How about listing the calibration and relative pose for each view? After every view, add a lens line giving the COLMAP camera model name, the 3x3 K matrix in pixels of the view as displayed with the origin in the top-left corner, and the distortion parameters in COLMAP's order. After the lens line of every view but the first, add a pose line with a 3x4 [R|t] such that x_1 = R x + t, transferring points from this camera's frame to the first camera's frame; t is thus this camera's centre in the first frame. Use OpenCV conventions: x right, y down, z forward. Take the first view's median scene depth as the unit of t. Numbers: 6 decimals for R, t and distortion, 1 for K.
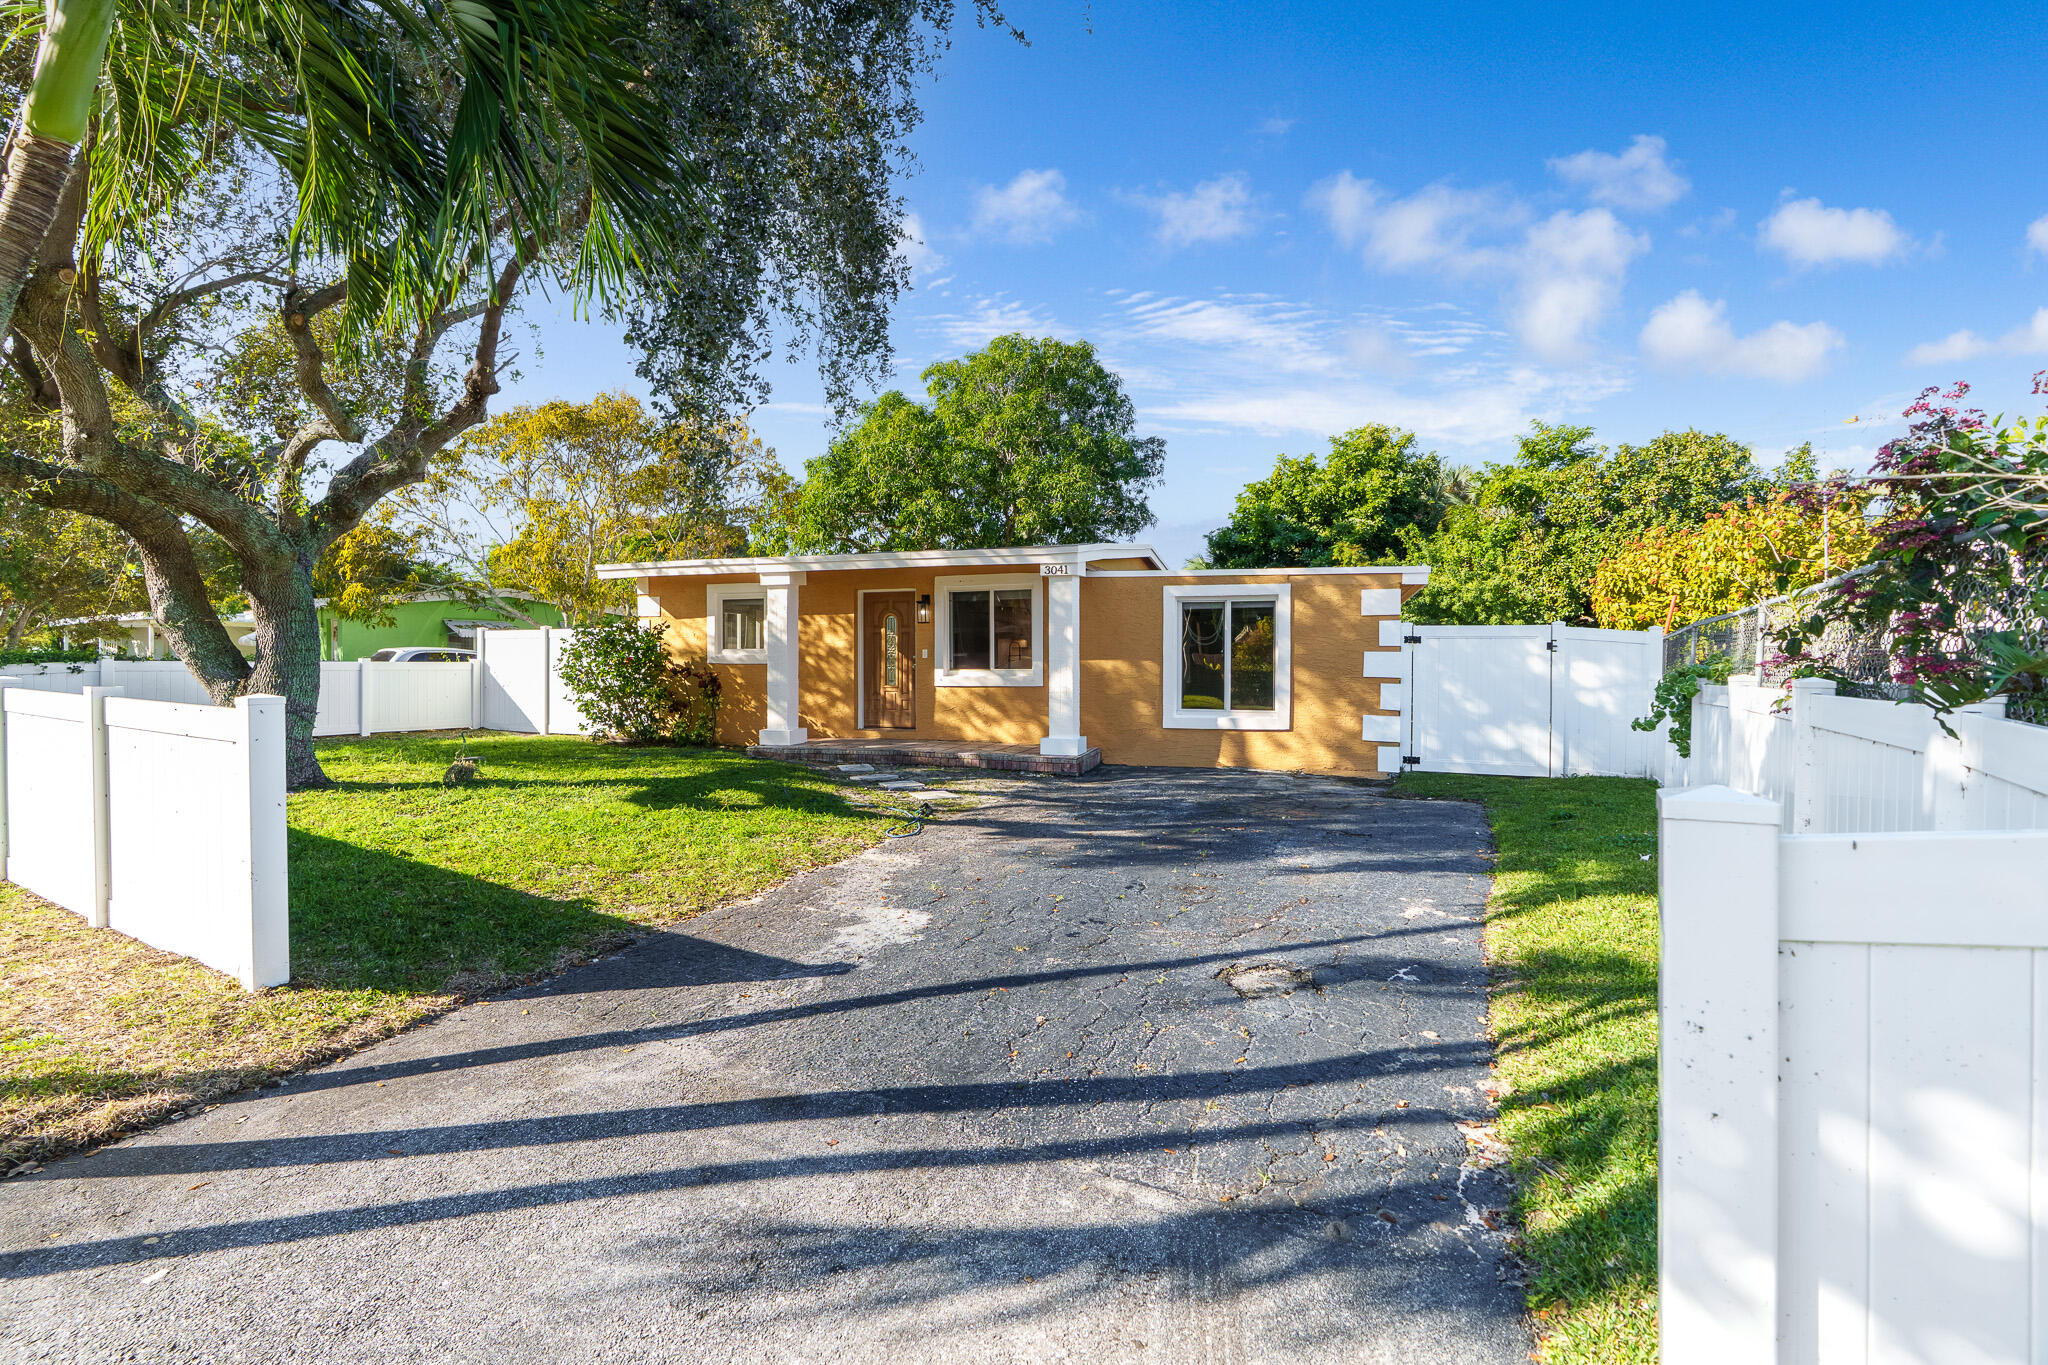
lens RADIAL K [[928.8, 0, 1058.6], [0, 928.8, 669.0], [0, 0, 1]] dist [-0.007513, 0.003455]
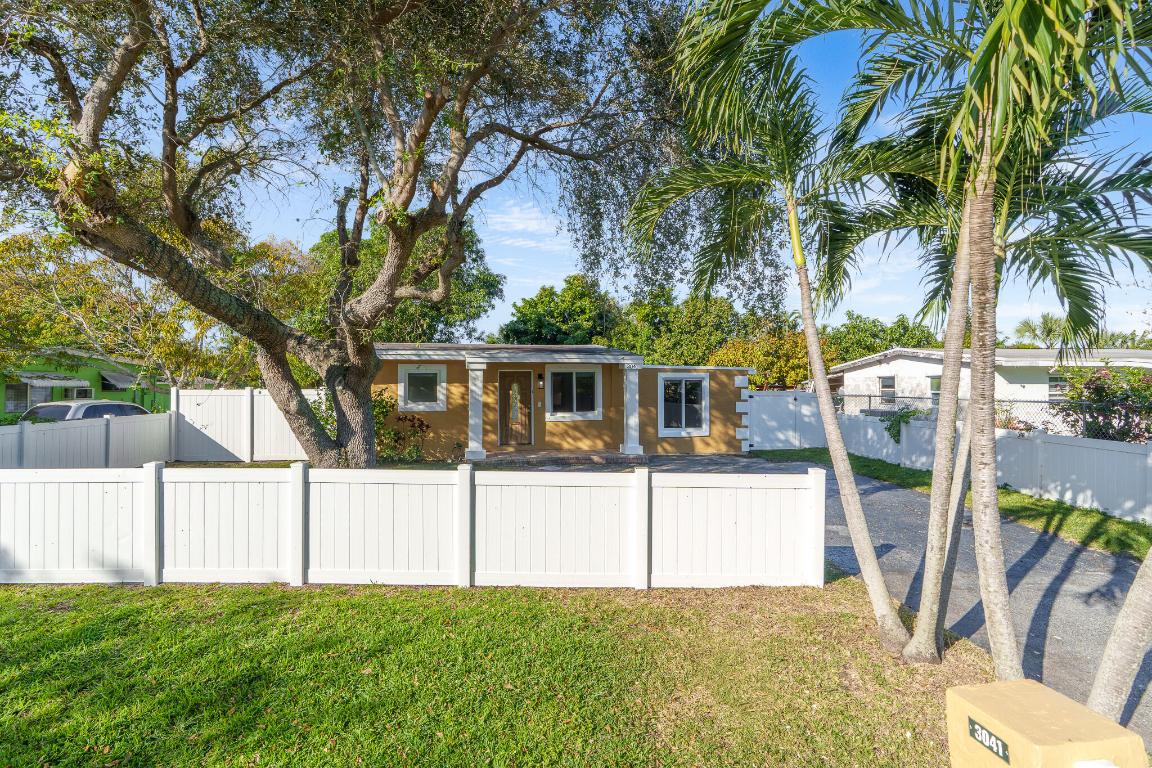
lens RADIAL K [[522.5, 0, 588.7], [0, 522.5, 375.2], [0, 0, 1]] dist [-0.007513, 0.003455]
pose [[0.851204, 0.005023, 0.524811, -0.612753], [0.003316, 0.999883, -0.014947, -0.060439], [-0.524825, 0.014464, 0.851087, 0.034393]]
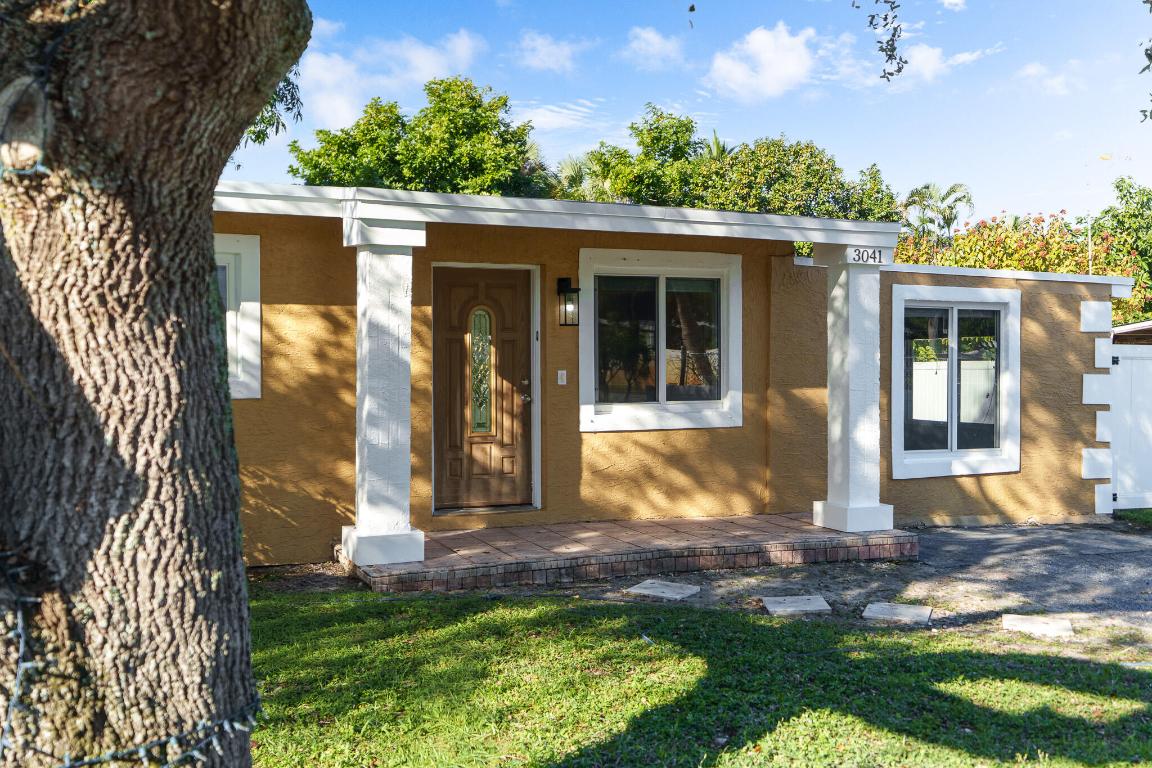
lens RADIAL K [[1117.7, 0, 575.5], [0, 1117.7, 384.0], [0, 0, 1]] dist [0.007787, 0.000000]
pose [[0.752352, -0.014785, 0.658596, -0.593641], [0.003236, 0.999819, 0.018748, -0.026721], [-0.658754, -0.011974, 0.752264, 0.460317]]
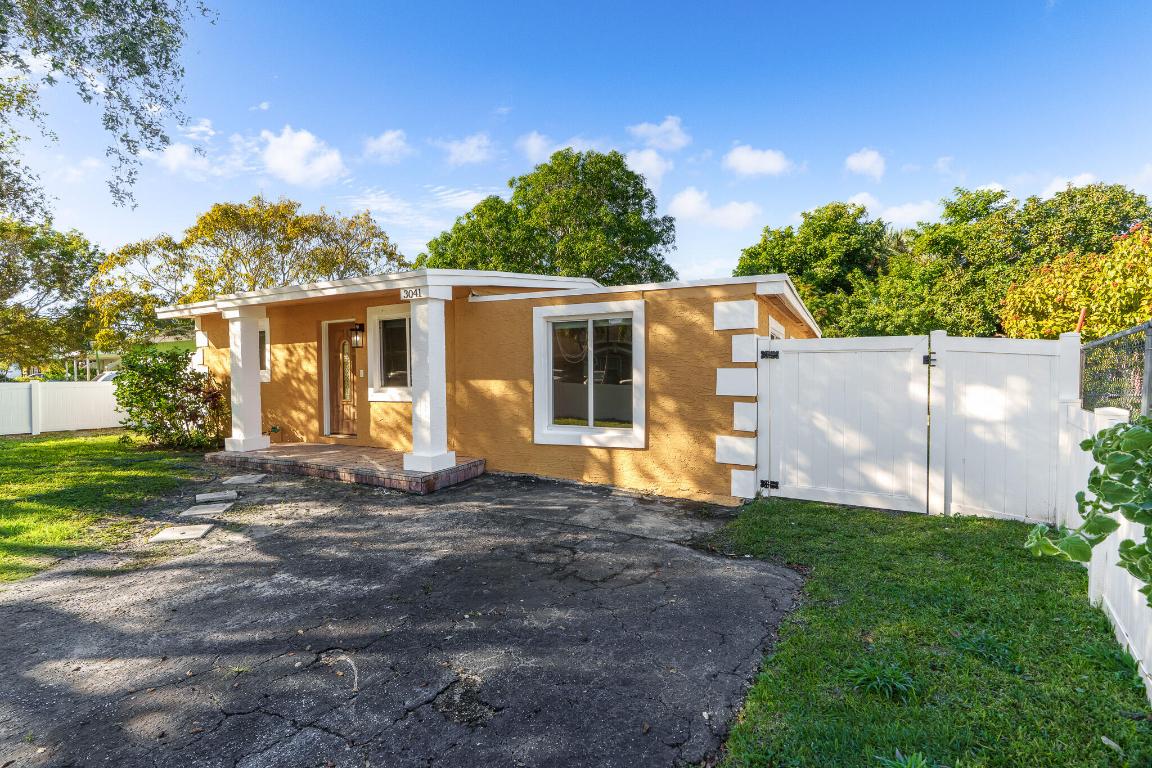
lens RADIAL K [[522.5, 0, 599.0], [0, 522.5, 382.2], [0, 0, 1]] dist [-0.007513, 0.003455]
pose [[0.988858, -0.010339, -0.148503, 0.246612], [0.012326, 0.999846, 0.012467, -0.011656], [0.148351, -0.014159, 0.988833, 0.394689]]
